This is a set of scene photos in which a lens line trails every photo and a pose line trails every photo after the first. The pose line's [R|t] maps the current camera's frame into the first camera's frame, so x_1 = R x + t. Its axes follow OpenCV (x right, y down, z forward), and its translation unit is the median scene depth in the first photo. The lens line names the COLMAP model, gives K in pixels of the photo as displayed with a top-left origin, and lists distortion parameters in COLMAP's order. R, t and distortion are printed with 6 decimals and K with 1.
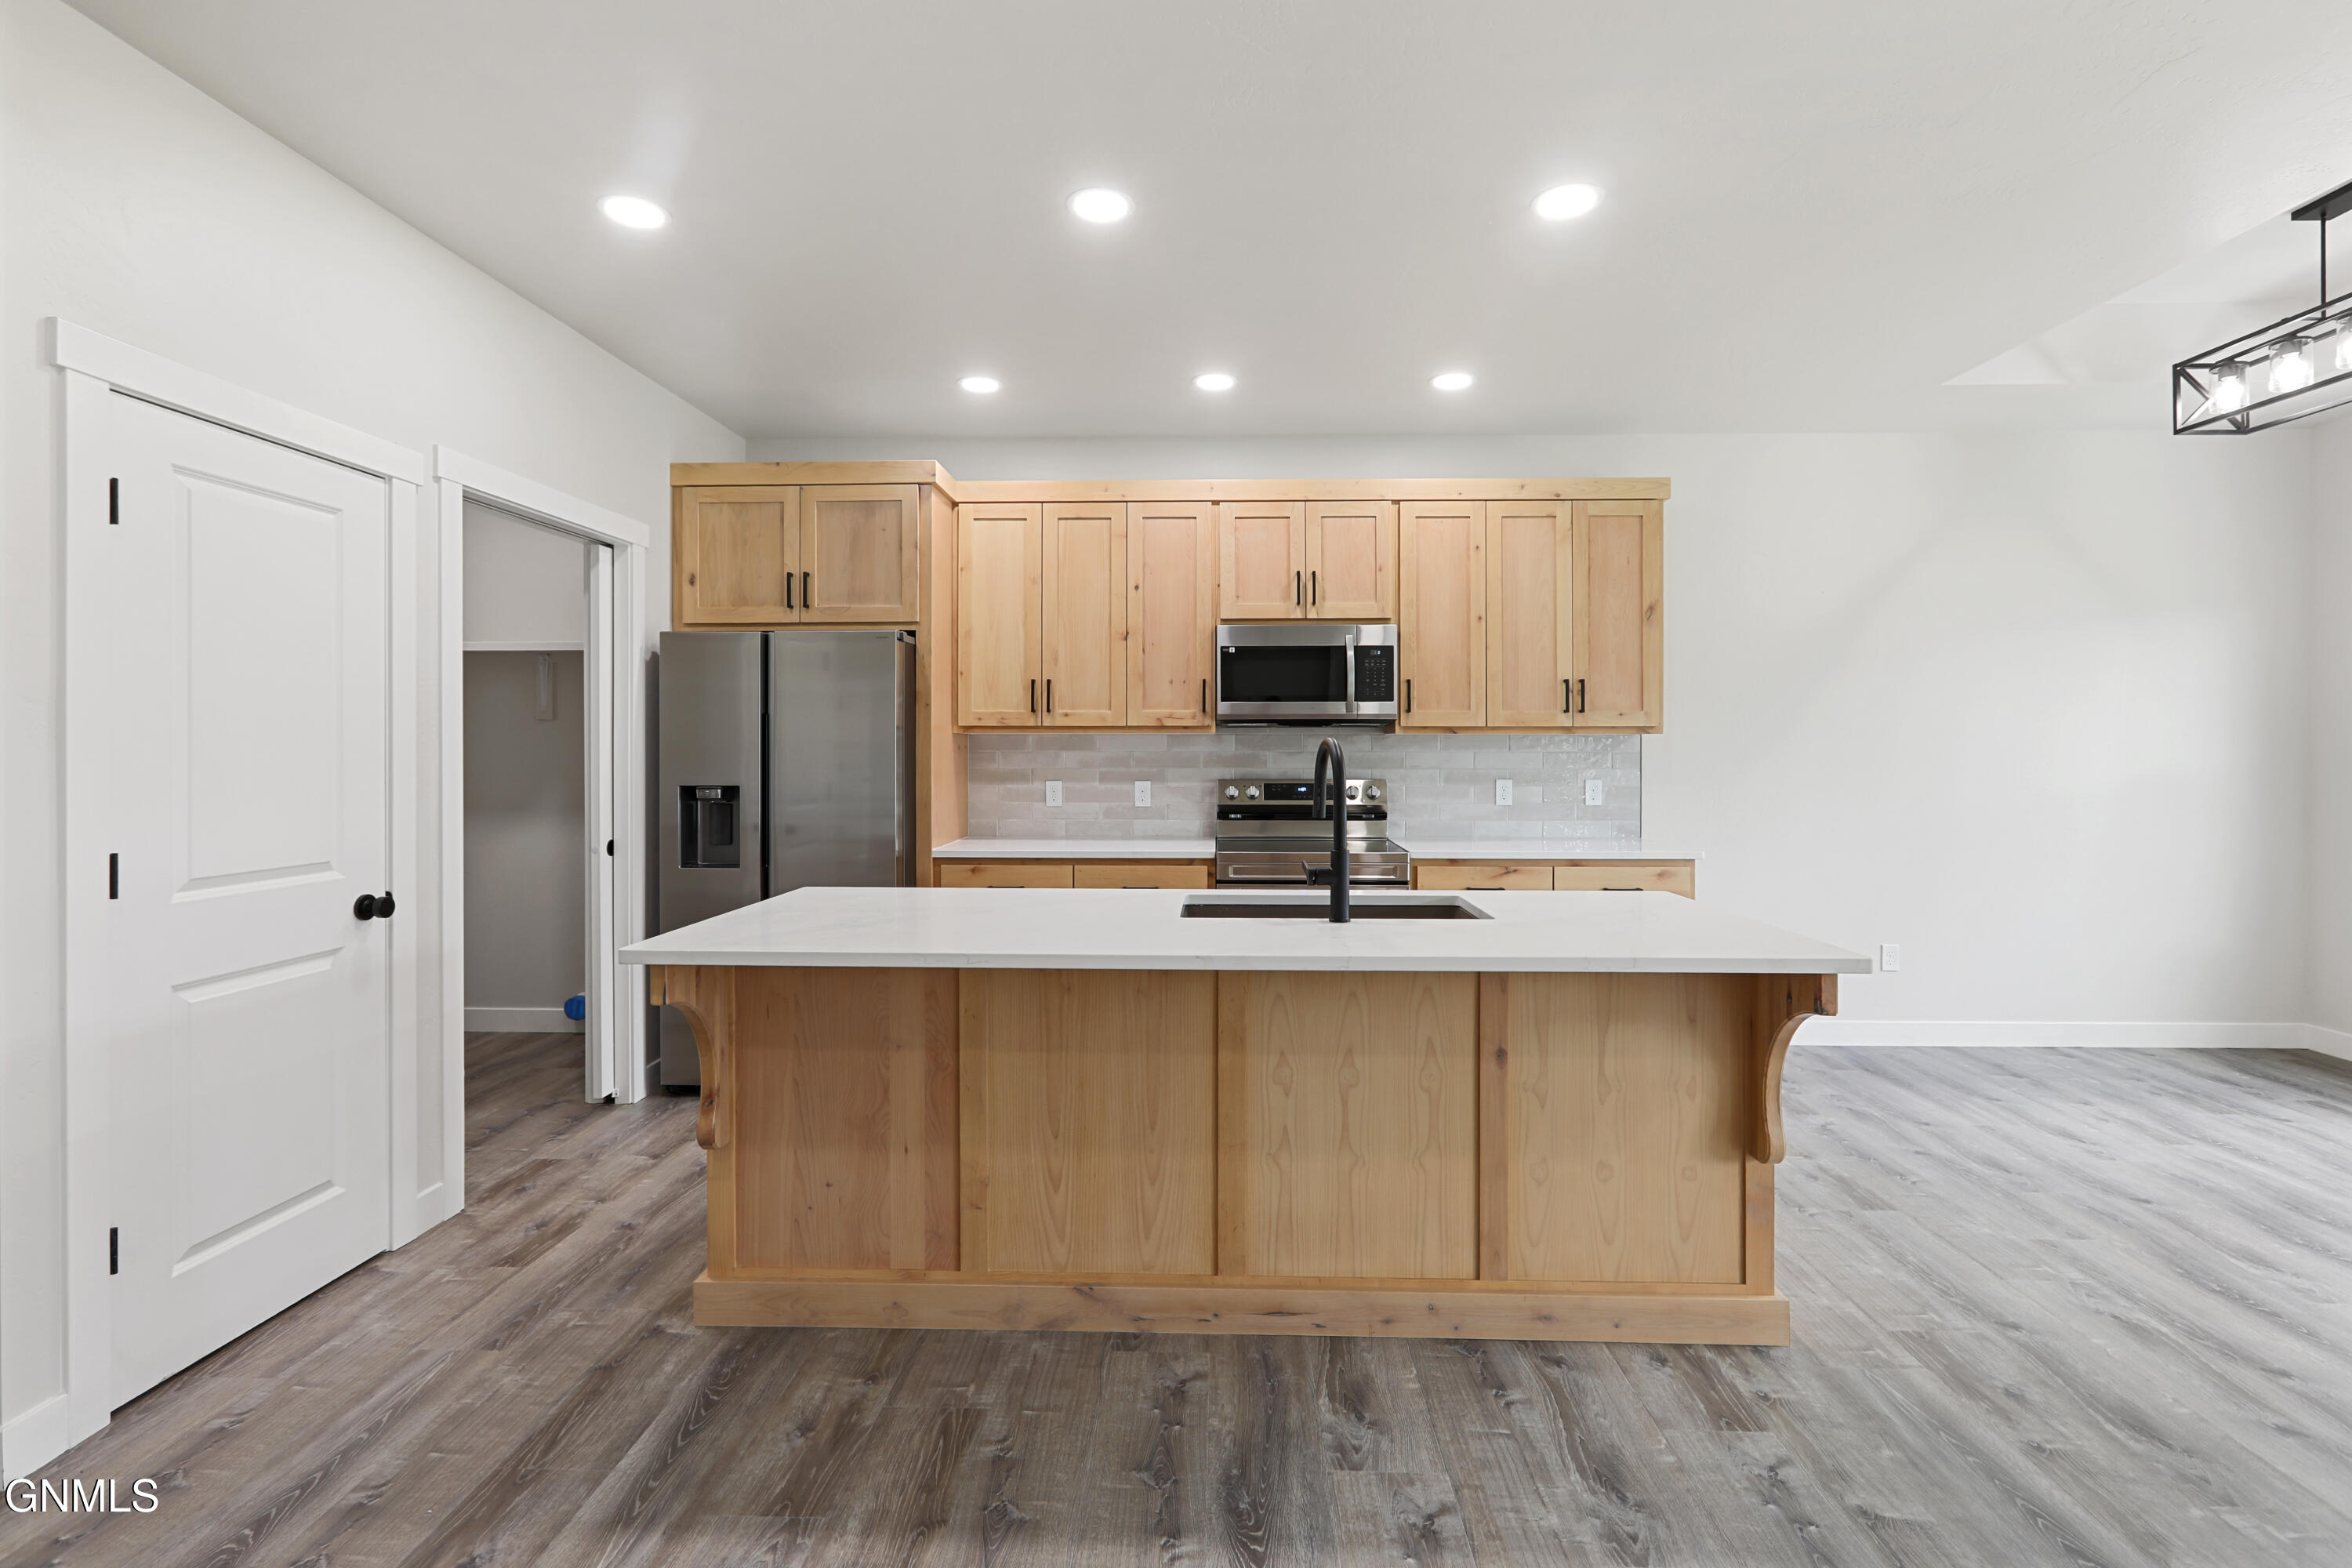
lens RADIAL K [[1077.0, 0, 1186.3], [0, 1077.0, 748.3], [0, 0, 1]] dist [-0.001601, 0.000521]
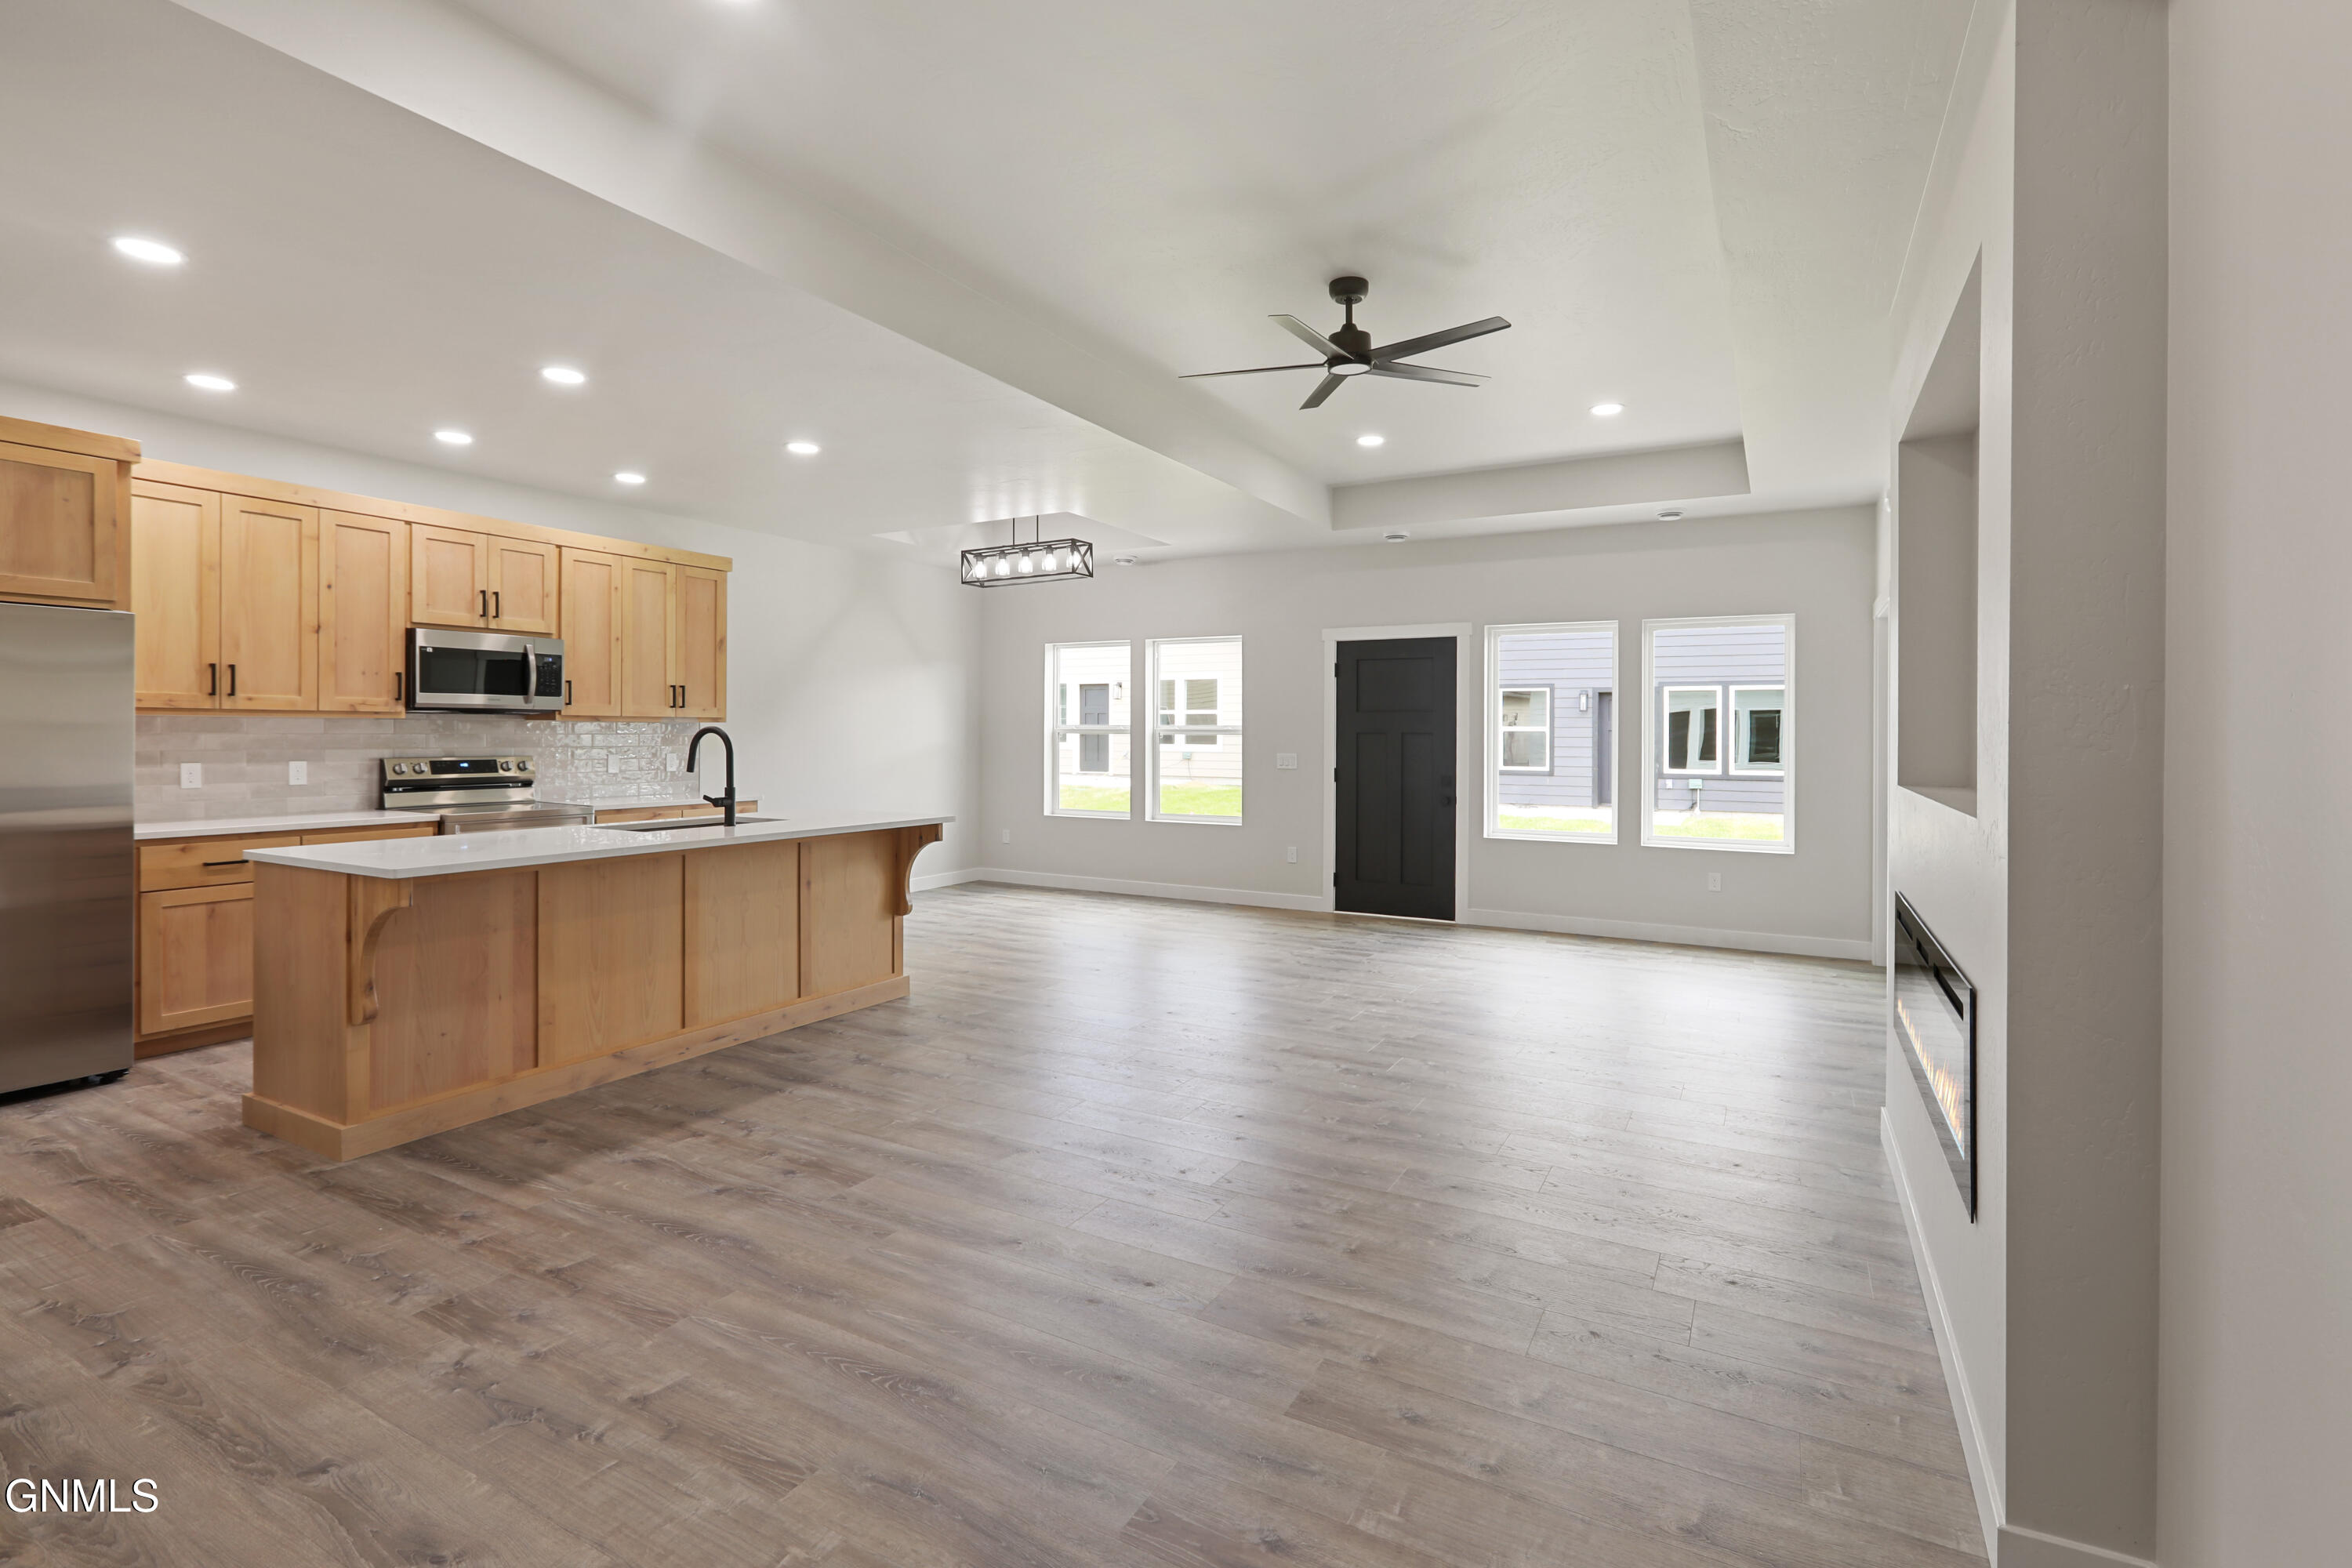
lens RADIAL K [[1070.5, 0, 1175.7], [0, 1070.5, 734.5], [0, 0, 1]] dist [-0.008194, 0.000032]
pose [[0.461942, 0.000444, 0.886910, -0.659778], [-0.002438, 0.999997, 0.000769, 0.000865], [-0.886907, -0.002518, 0.461942, -0.302809]]
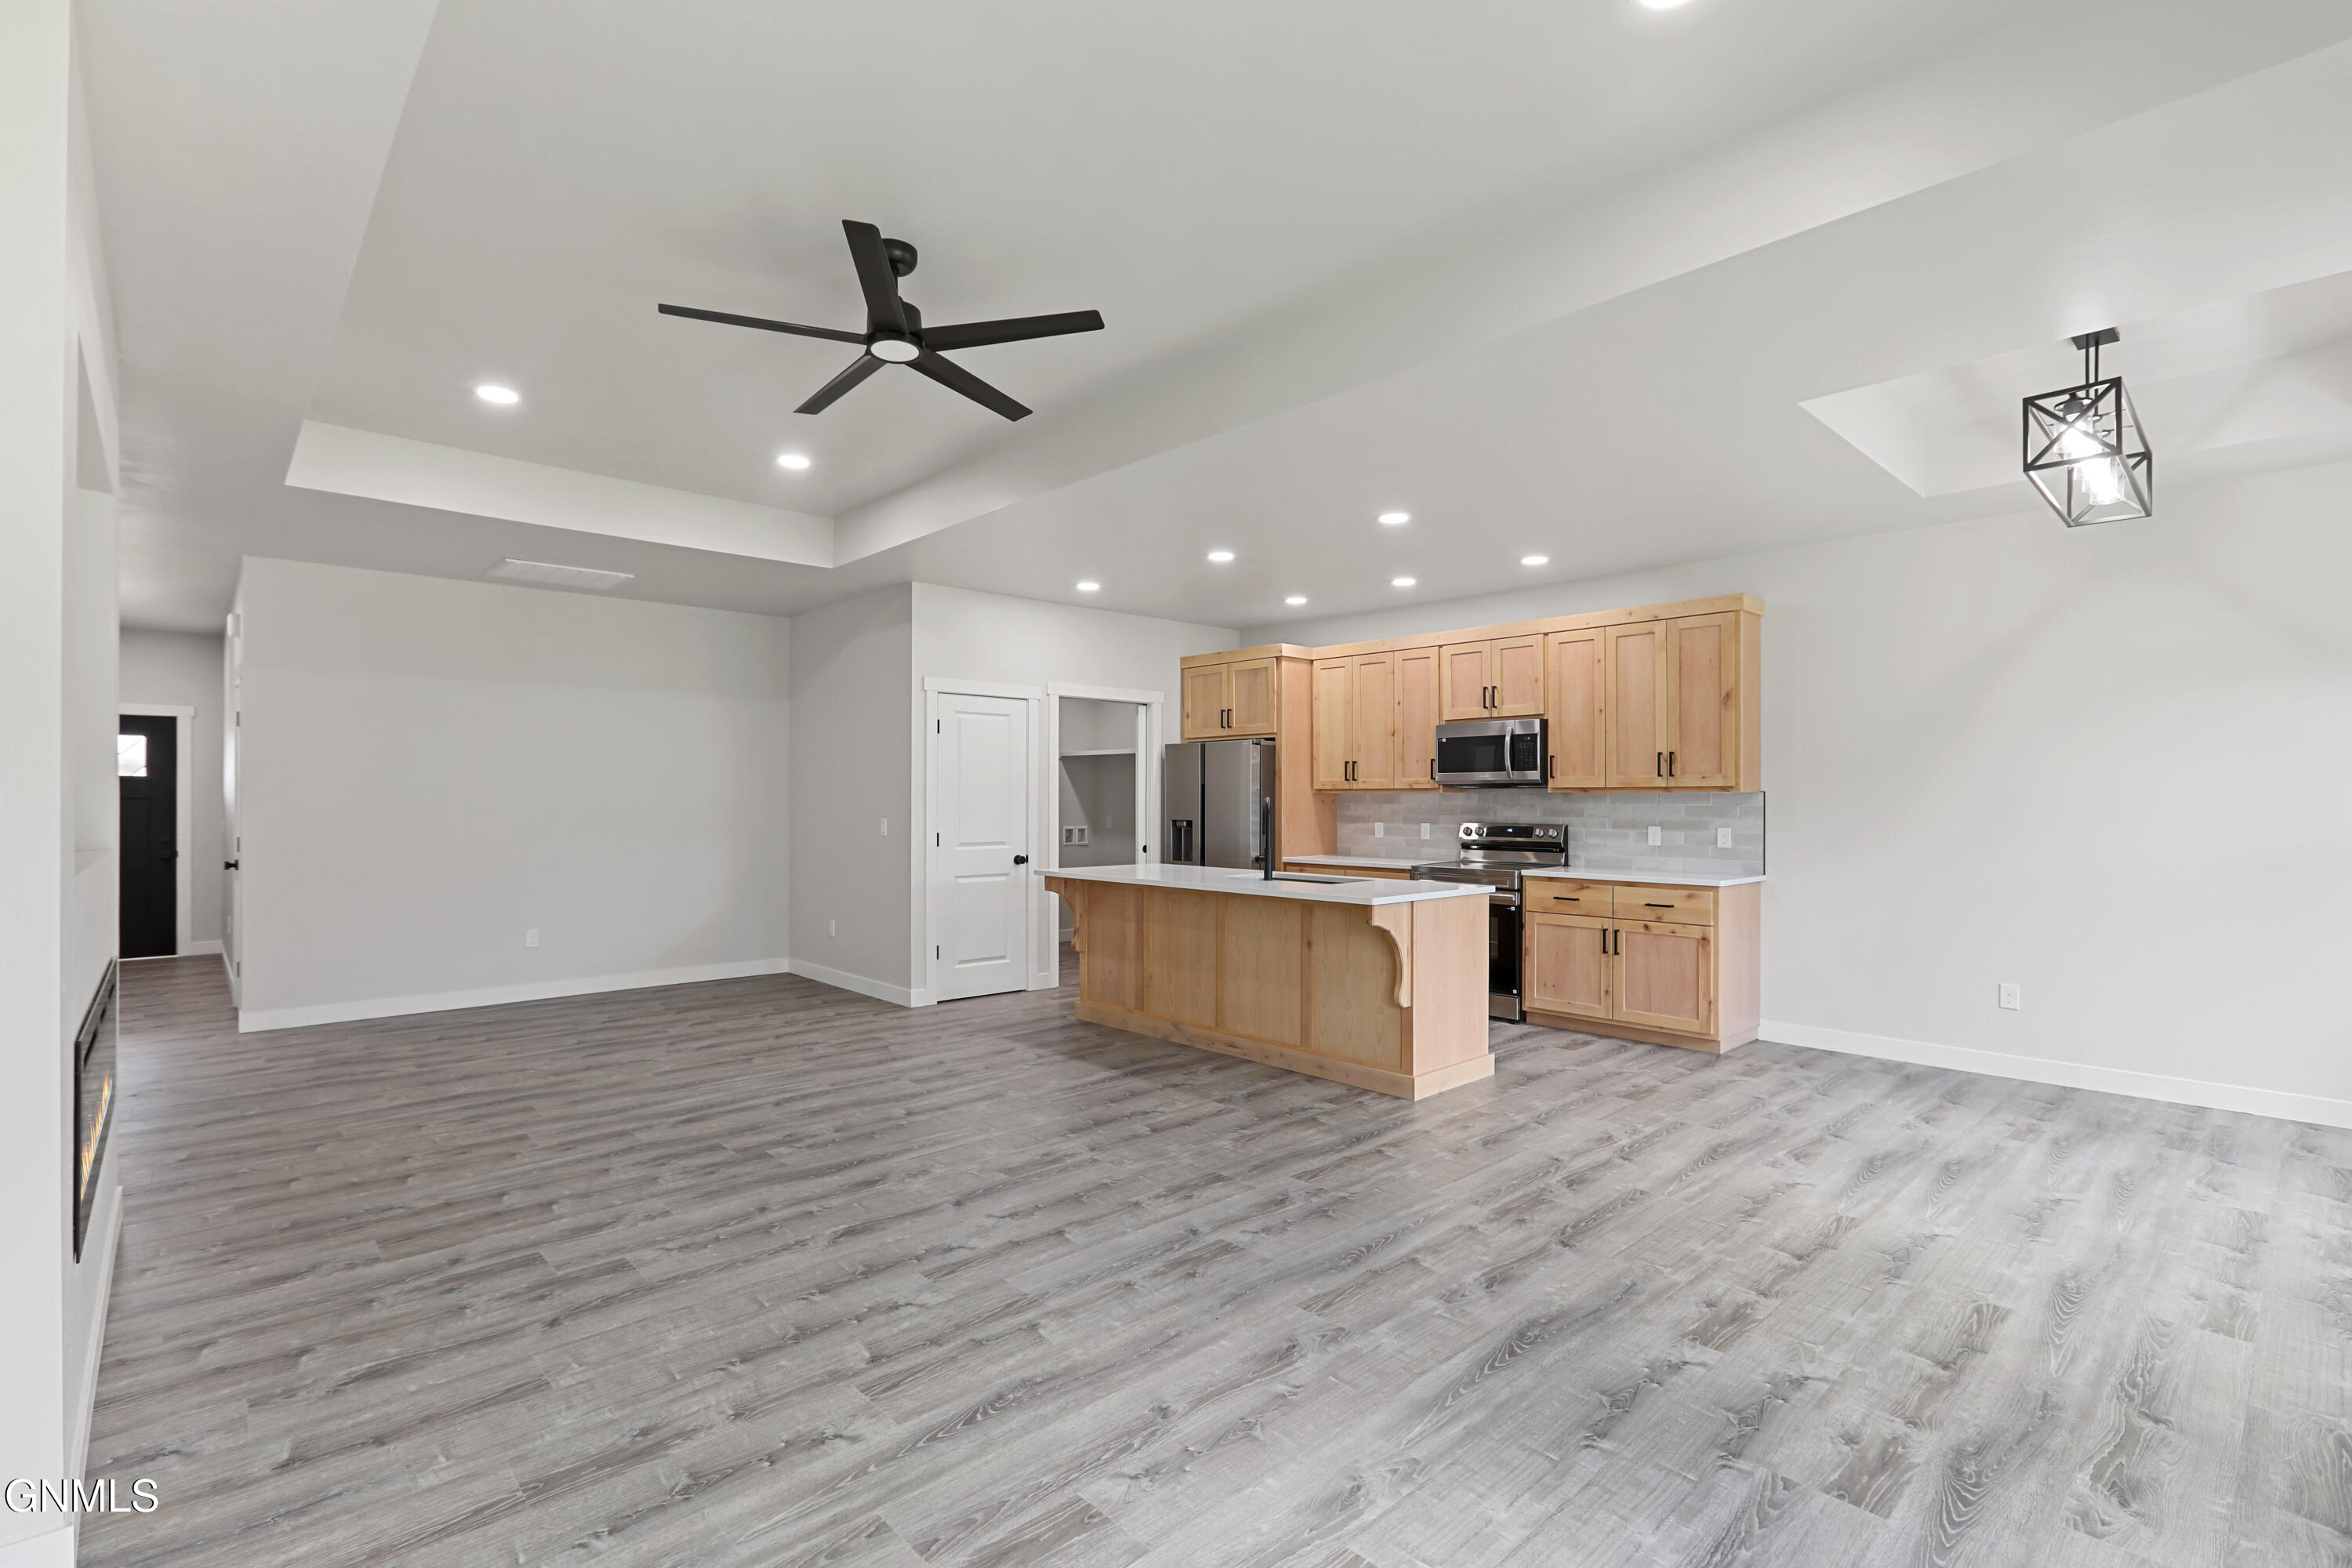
lens RADIAL K [[1071.8, 0, 1176.0], [0, 1071.8, 784.0], [0, 0, 1]] dist [-0.000657, 0.000096]
pose [[0.706849, -0.009598, -0.707300, 0.918014], [-0.002425, 0.999869, -0.015992, -0.000747], [0.707361, 0.013019, 0.706733, -0.404032]]
